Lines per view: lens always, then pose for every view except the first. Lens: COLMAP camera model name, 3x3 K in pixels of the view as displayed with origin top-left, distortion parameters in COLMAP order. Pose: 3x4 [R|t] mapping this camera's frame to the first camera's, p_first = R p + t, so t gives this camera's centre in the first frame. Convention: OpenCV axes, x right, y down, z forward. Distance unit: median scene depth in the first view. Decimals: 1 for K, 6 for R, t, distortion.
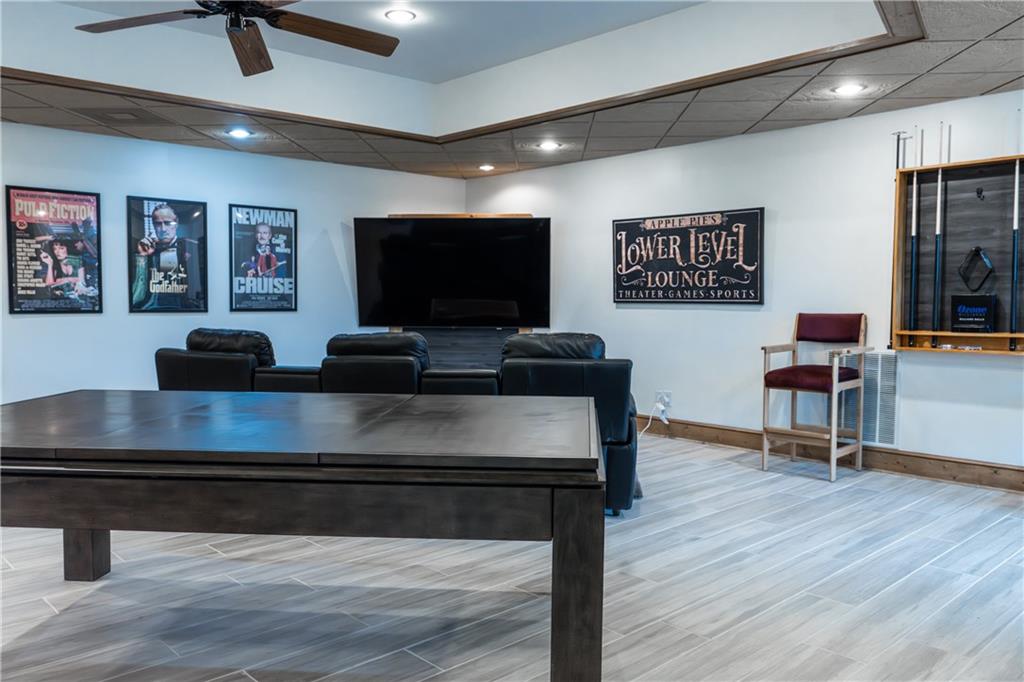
lens RADIAL K [[807.6, 0, 510.9], [0, 807.6, 340.7], [0, 0, 1]] dist [0.011093, 0.000995]
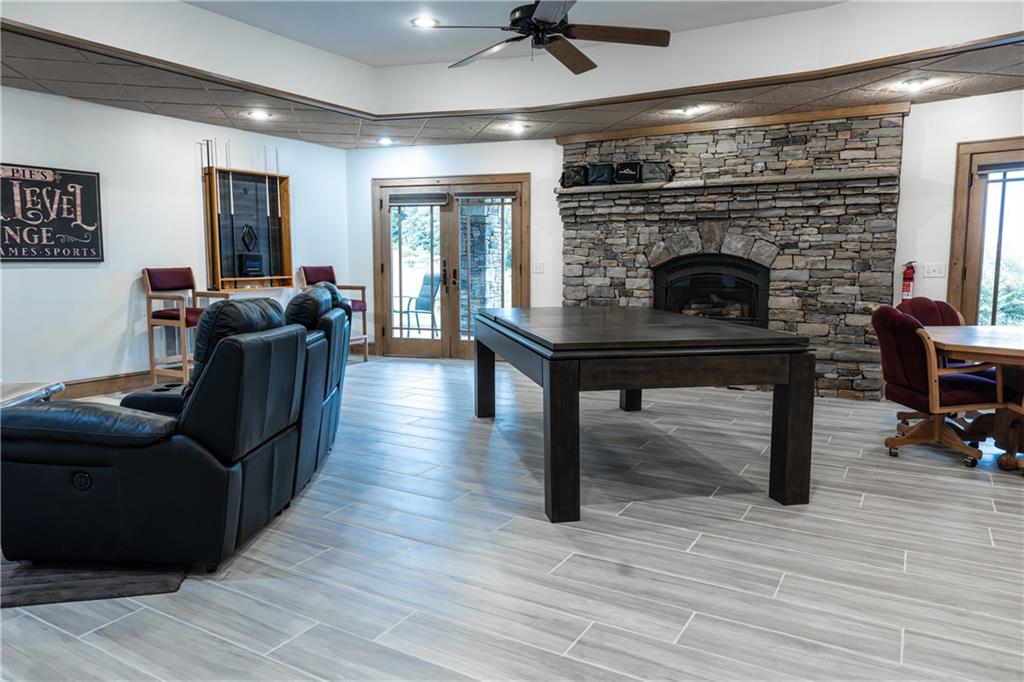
lens RADIAL K [[691.9, 0, 511.3], [0, 691.9, 339.3], [0, 0, 1]] dist [-0.009883, -0.001143]
pose [[-0.275562, -0.110262, 0.954939, -0.736495], [0.055762, 0.989894, 0.130389, -0.030961], [-0.959665, 0.089179, -0.266629, 0.708985]]
